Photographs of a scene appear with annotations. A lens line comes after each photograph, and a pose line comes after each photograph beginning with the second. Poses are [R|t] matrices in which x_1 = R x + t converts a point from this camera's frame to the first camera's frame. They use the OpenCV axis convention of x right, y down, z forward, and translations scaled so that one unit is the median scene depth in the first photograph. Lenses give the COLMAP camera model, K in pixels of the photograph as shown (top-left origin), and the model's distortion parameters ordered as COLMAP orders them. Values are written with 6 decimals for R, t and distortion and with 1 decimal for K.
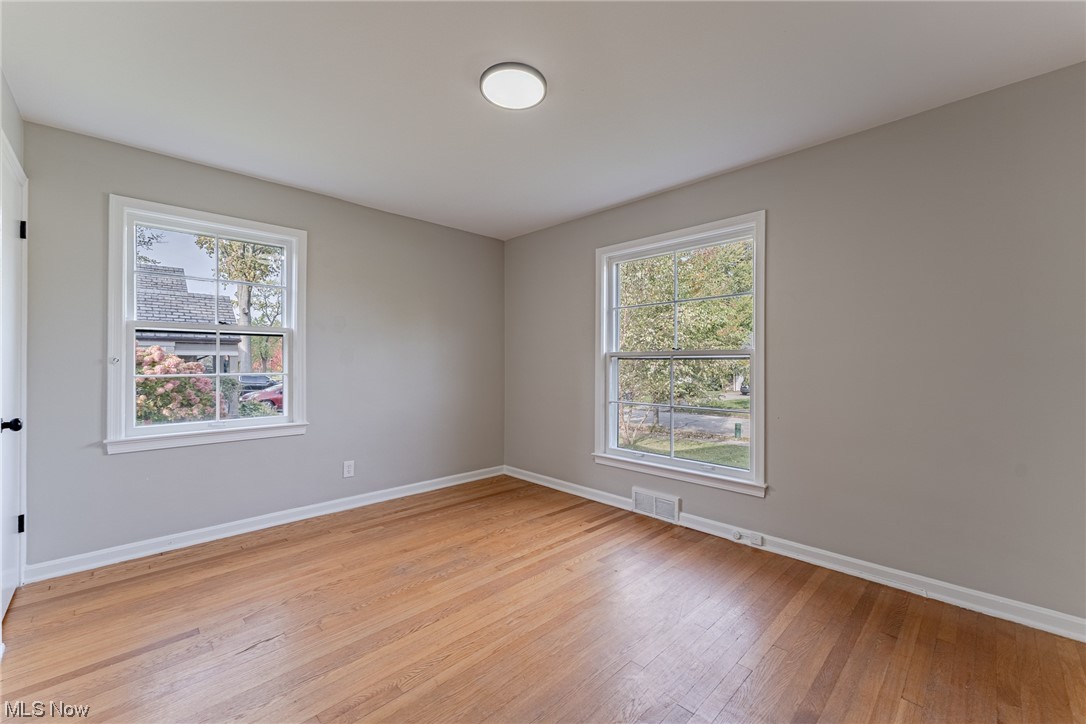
lens RADIAL K [[436.6, 0, 543.0], [0, 436.6, 362.0], [0, 0, 1]] dist [0.001530, 0.000117]
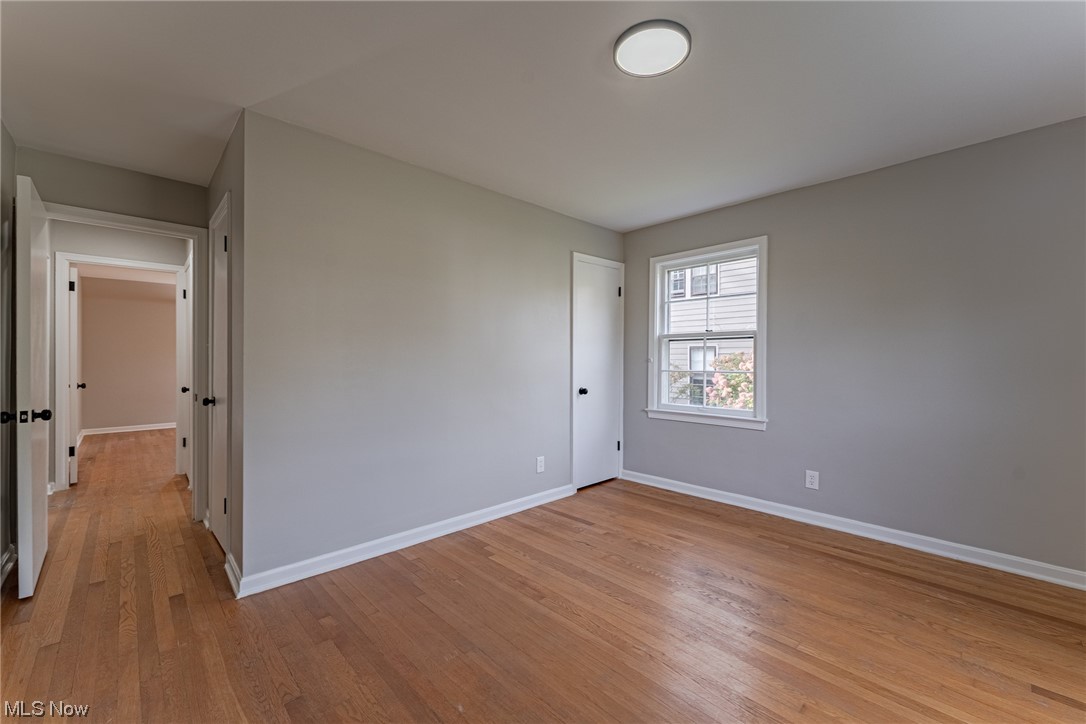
lens RADIAL K [[436.6, 0, 543.0], [0, 436.6, 362.0], [0, 0, 1]] dist [0.001530, 0.000117]
pose [[-0.011739, 0.004454, -0.999921, 0.538928], [-0.000806, 0.999990, 0.004464, -0.002983], [0.999931, 0.000859, -0.011736, 0.524772]]
